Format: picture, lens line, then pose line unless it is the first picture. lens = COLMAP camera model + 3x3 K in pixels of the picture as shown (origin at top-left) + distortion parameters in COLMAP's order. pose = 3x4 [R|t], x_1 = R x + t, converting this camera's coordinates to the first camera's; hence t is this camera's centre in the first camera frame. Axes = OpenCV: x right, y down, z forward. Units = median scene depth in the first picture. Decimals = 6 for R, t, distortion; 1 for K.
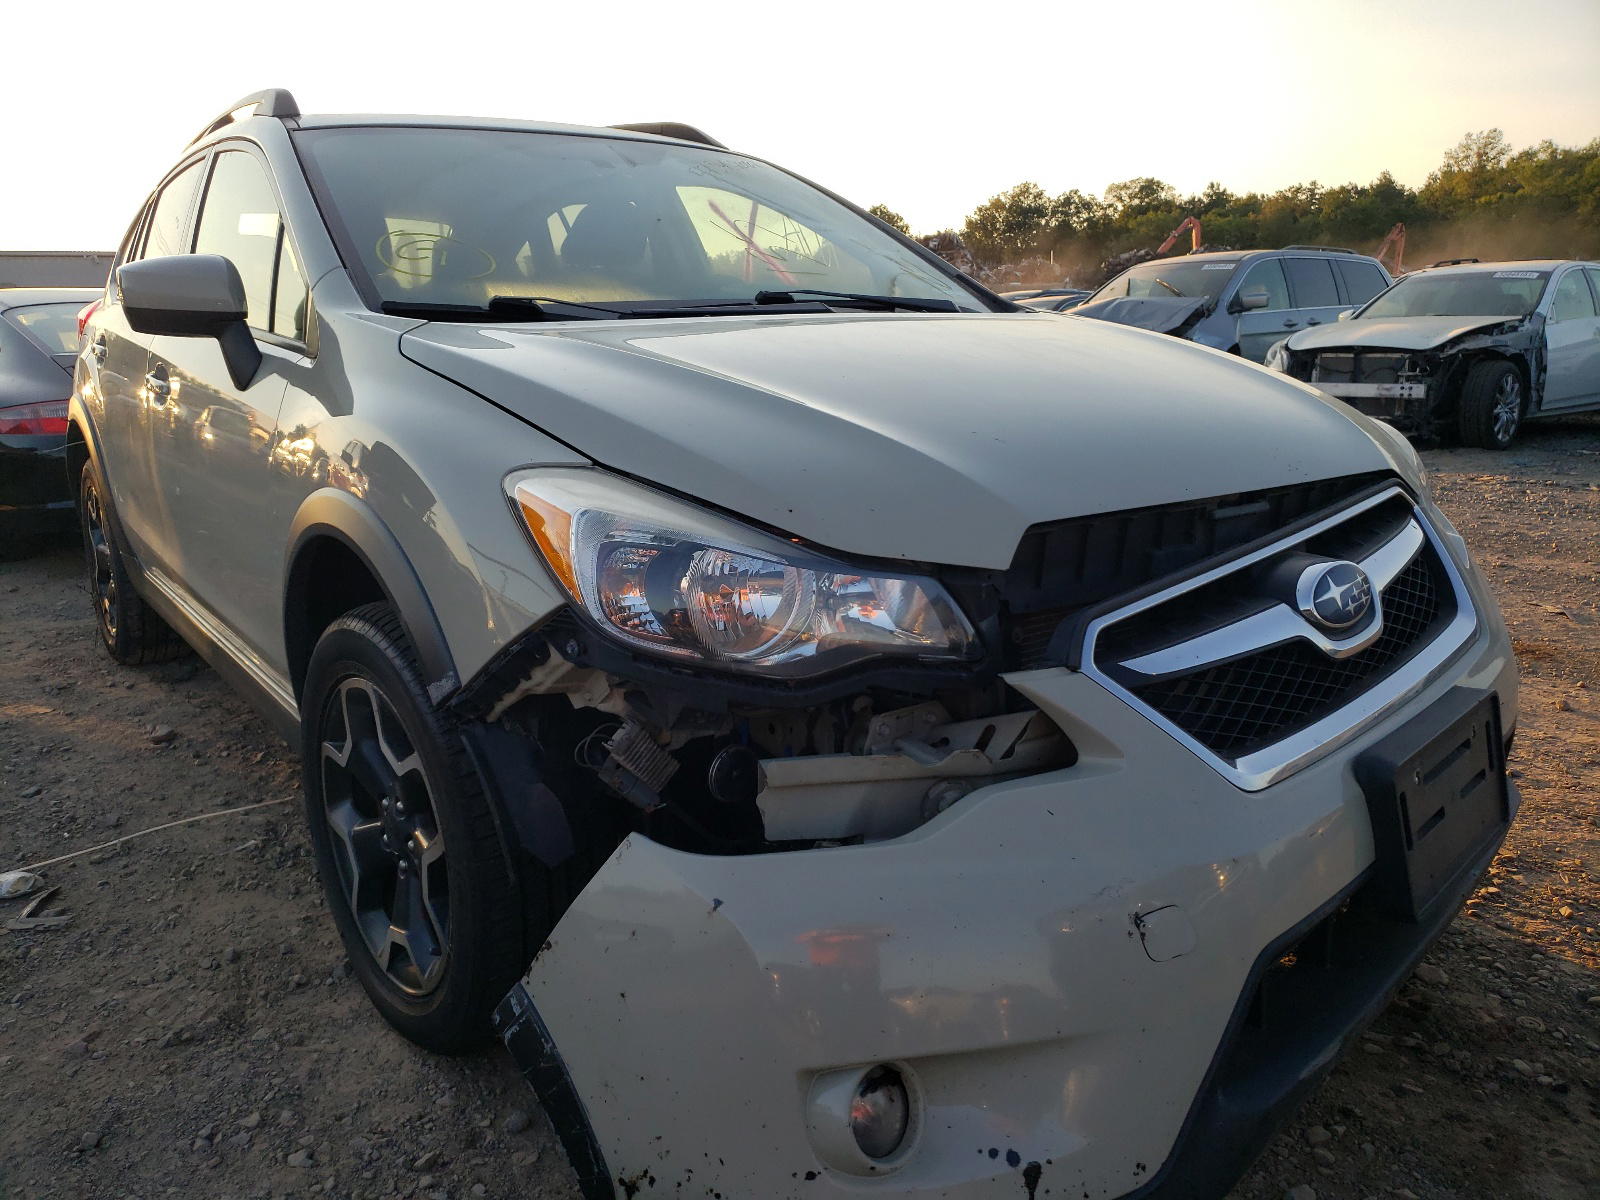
lens RADIAL K [[1208.4, 0, 799.8], [0, 1208.4, 600.3], [0, 0, 1]] dist [0.015305, 0.003948]
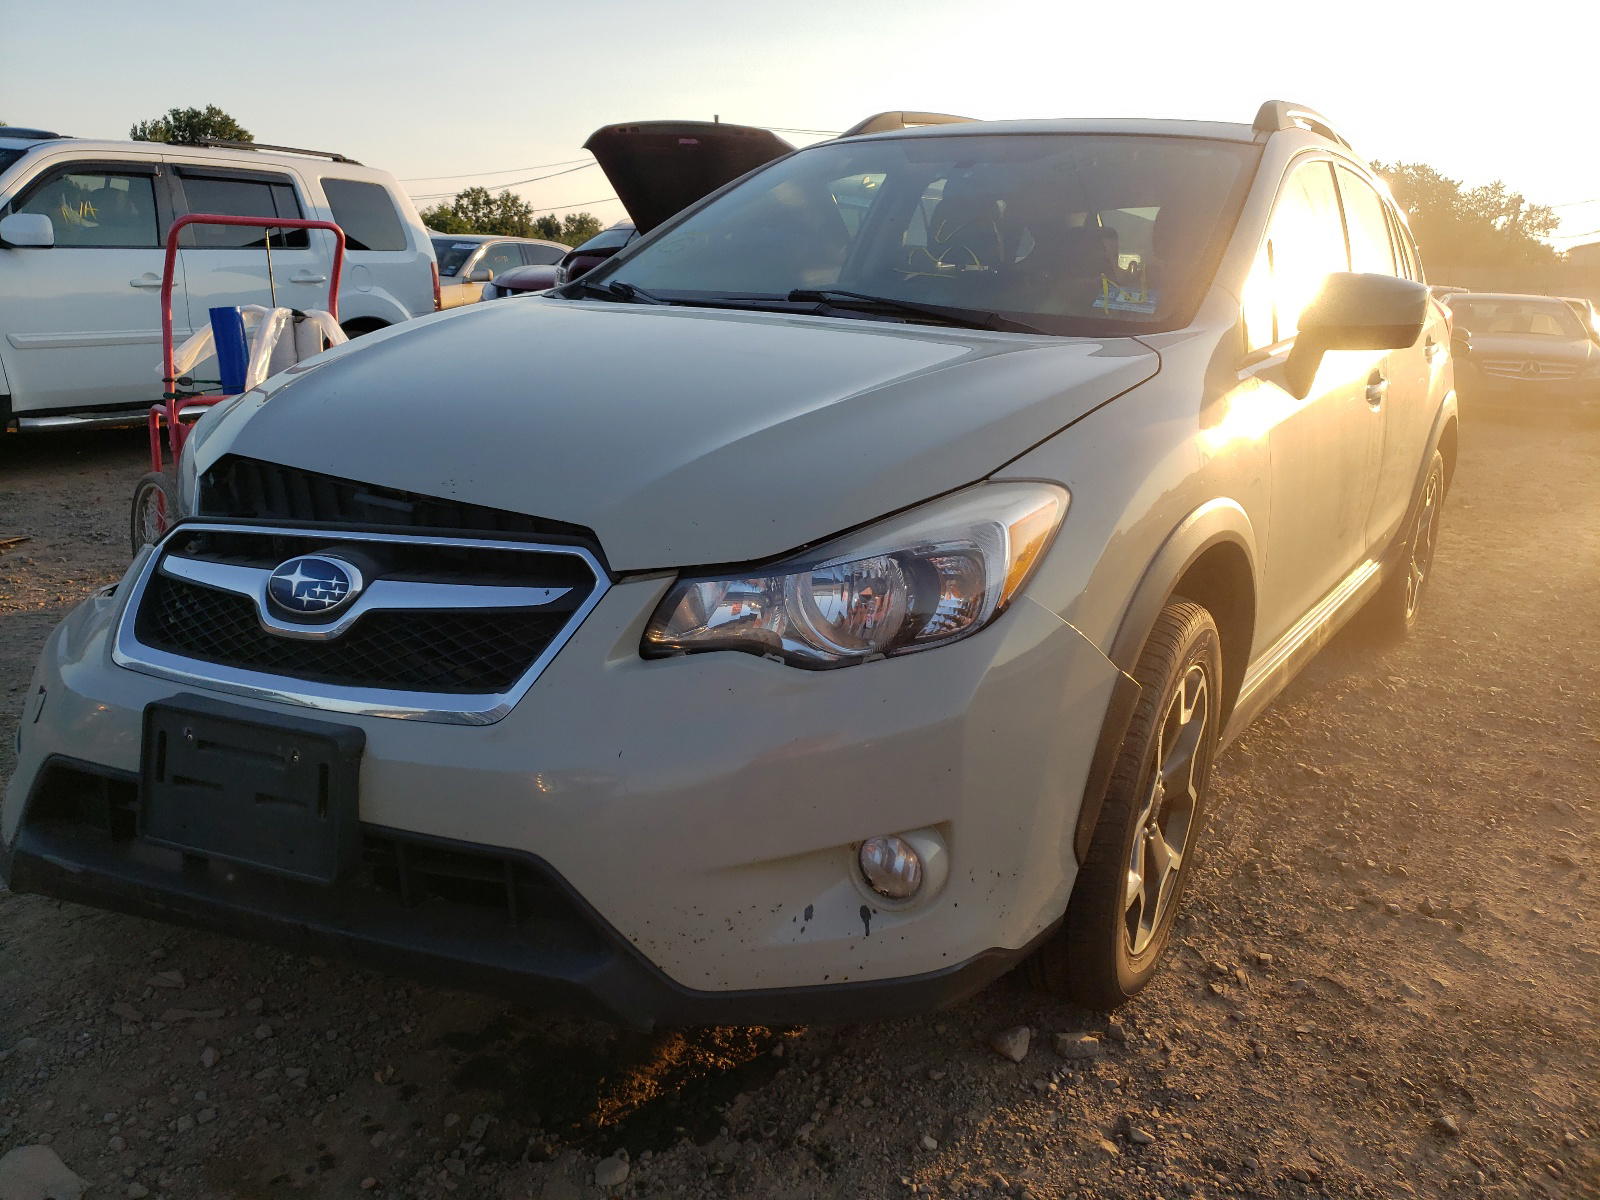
lens RADIAL K [[1208.4, 0, 799.8], [0, 1208.4, 599.8], [0, 0, 1]] dist [0.015305, 0.003948]
pose [[0.343405, 0.270396, -0.899422, 1.543018], [-0.258214, 0.947936, 0.186394, -0.300249], [0.902994, 0.168235, 0.395346, 0.965914]]
